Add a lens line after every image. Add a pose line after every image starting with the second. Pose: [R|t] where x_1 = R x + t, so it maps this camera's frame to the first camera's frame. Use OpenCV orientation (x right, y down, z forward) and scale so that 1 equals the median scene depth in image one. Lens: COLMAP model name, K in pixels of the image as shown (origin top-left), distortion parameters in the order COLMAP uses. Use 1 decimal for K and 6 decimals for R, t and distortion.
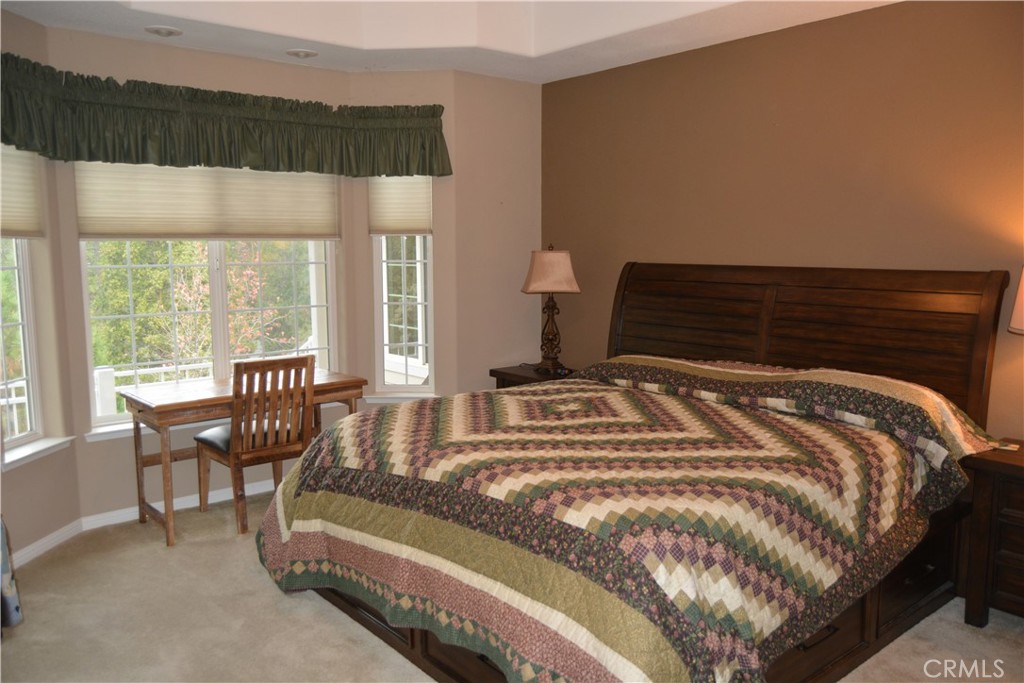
lens RADIAL K [[800.1, 0, 506.9], [0, 800.1, 343.5], [0, 0, 1]] dist [-0.008708, 0.009056]
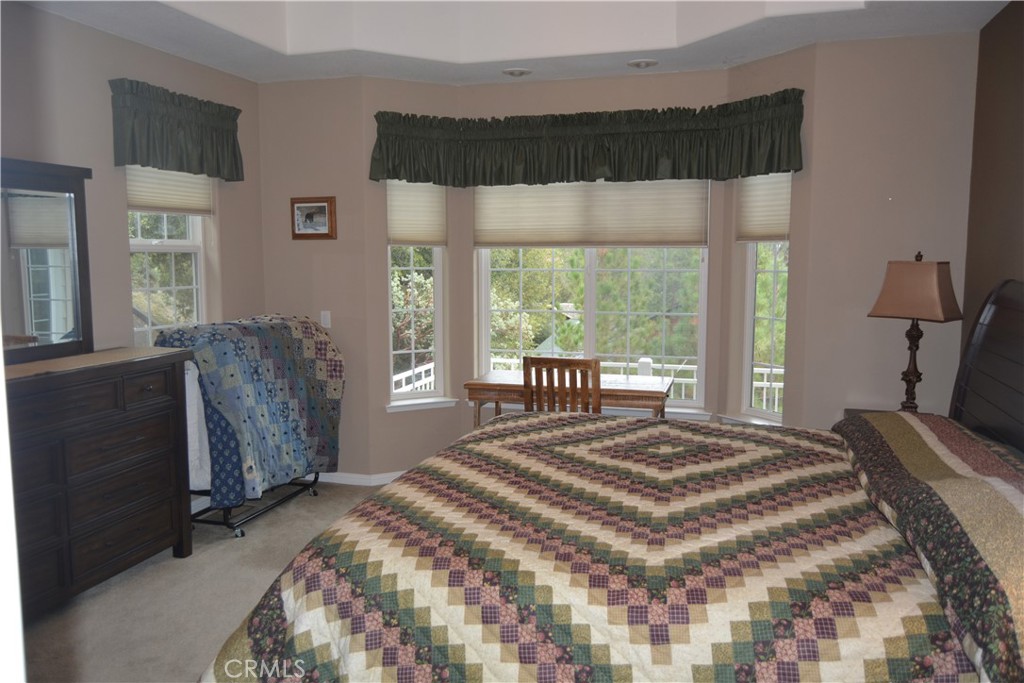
lens RADIAL K [[800.1, 0, 504.8], [0, 800.1, 337.3], [0, 0, 1]] dist [-0.008708, 0.009056]
pose [[0.536321, 0.091885, -0.838998, 0.677551], [-0.105849, 0.993531, 0.041146, -0.052669], [0.837350, 0.066740, 0.542577, 0.415333]]
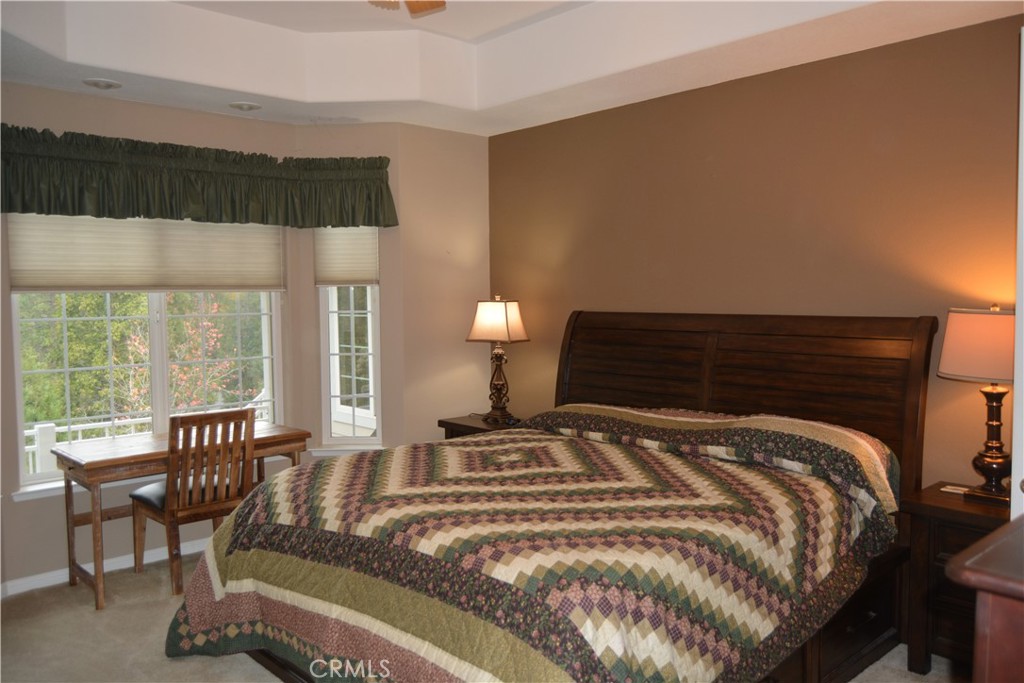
lens RADIAL K [[800.1, 0, 507.8], [0, 800.1, 343.4], [0, 0, 1]] dist [-0.008708, 0.009056]
pose [[0.999045, -0.009407, 0.042666, 0.034430], [0.011993, 0.998081, -0.060751, -0.001470], [-0.042013, 0.061205, 0.997241, 0.005556]]
